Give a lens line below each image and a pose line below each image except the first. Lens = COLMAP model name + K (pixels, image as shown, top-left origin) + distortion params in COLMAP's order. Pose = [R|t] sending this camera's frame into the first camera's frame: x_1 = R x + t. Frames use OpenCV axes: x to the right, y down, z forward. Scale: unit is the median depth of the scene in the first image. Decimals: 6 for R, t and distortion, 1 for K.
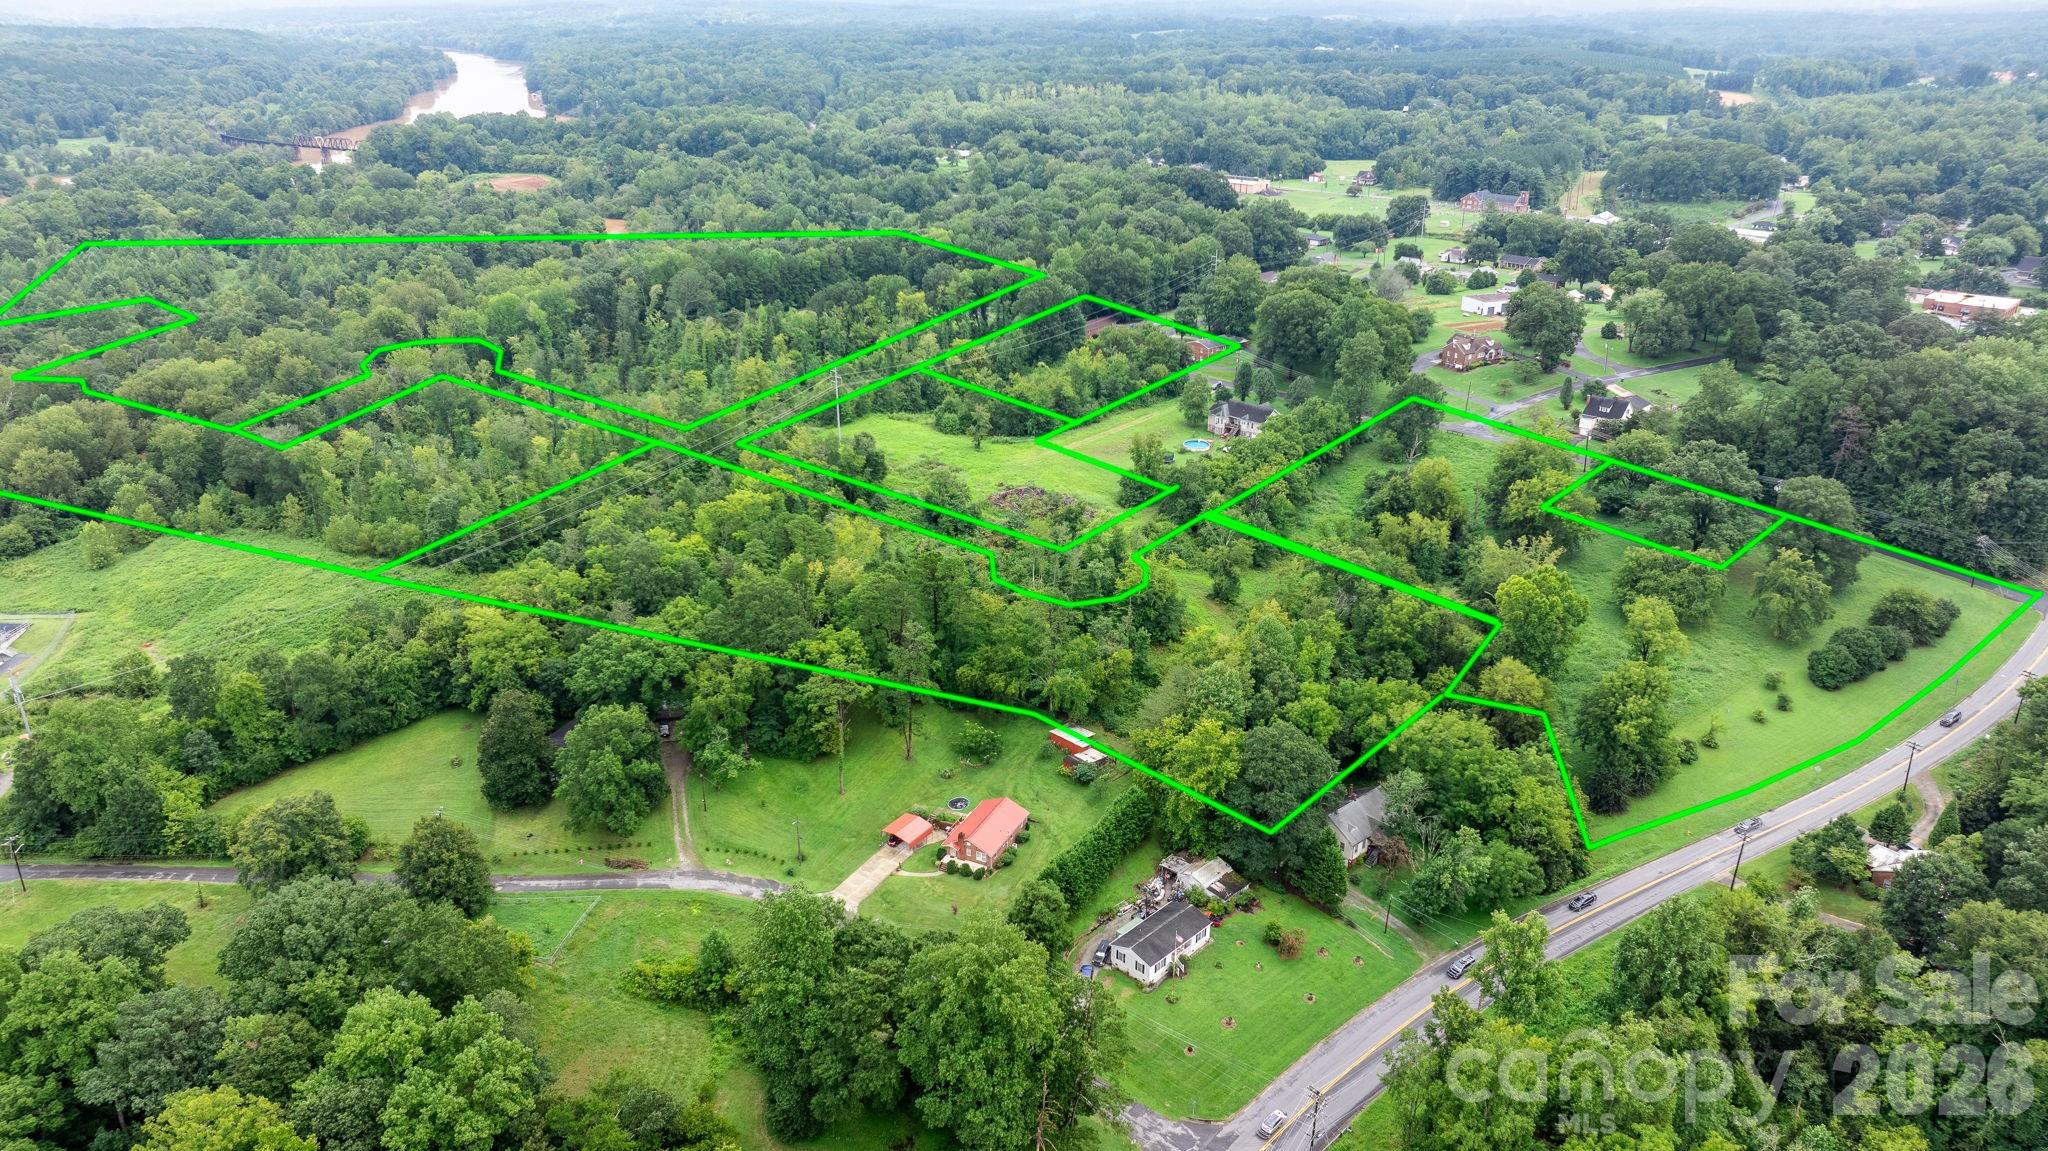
lens RADIAL K [[1458.6, 0, 1015.6], [0, 1458.6, 572.6], [0, 0, 1]] dist [-0.051398, 0.065456]
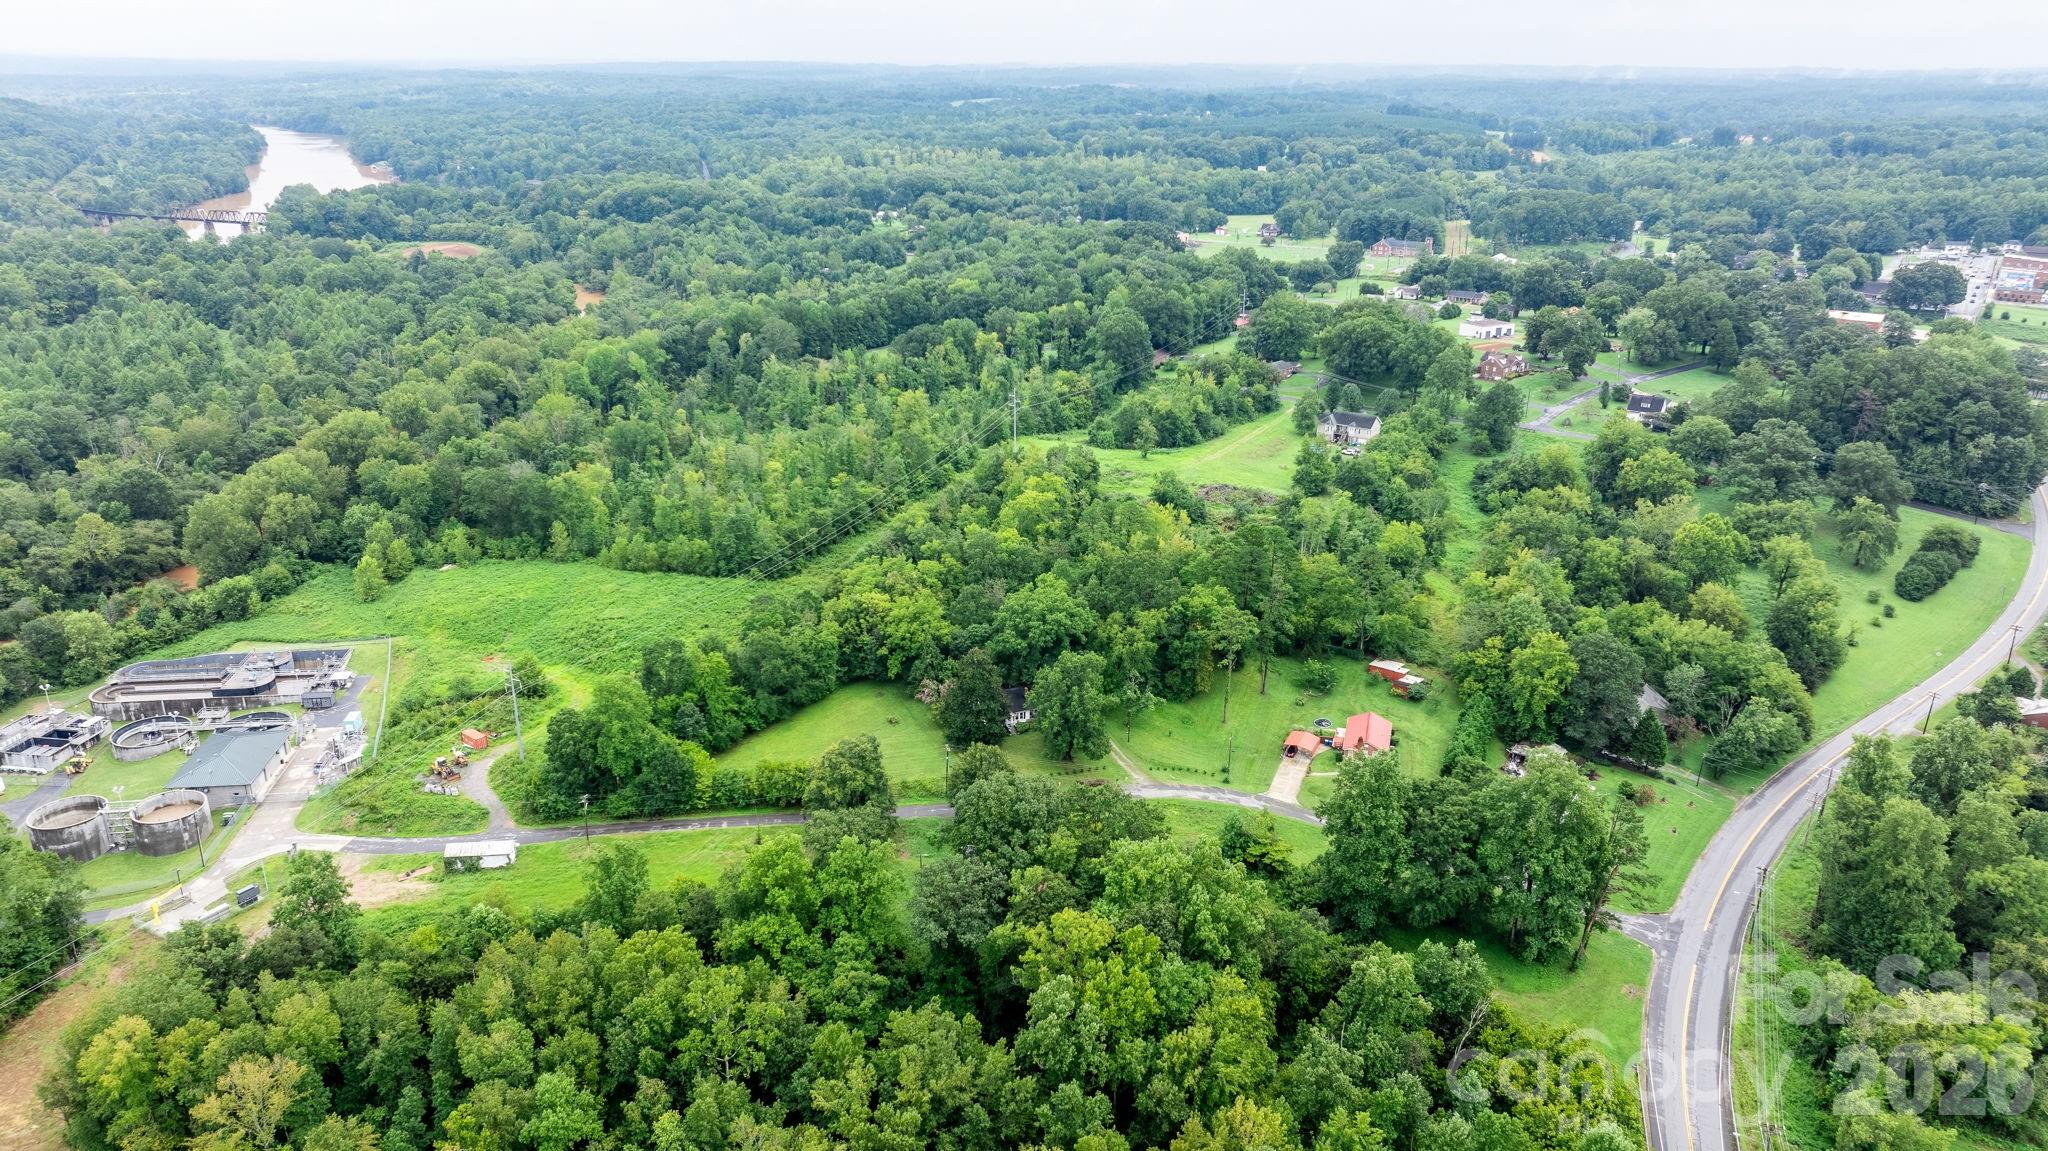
lens RADIAL K [[1458.6, 0, 1018.7], [0, 1458.6, 574.2], [0, 0, 1]] dist [-0.051398, 0.065456]
pose [[0.987016, -0.053522, 0.151441, -0.351400], [0.059832, 0.997507, -0.037419, 0.048896], [-0.149061, 0.045994, 0.987758, -0.125574]]
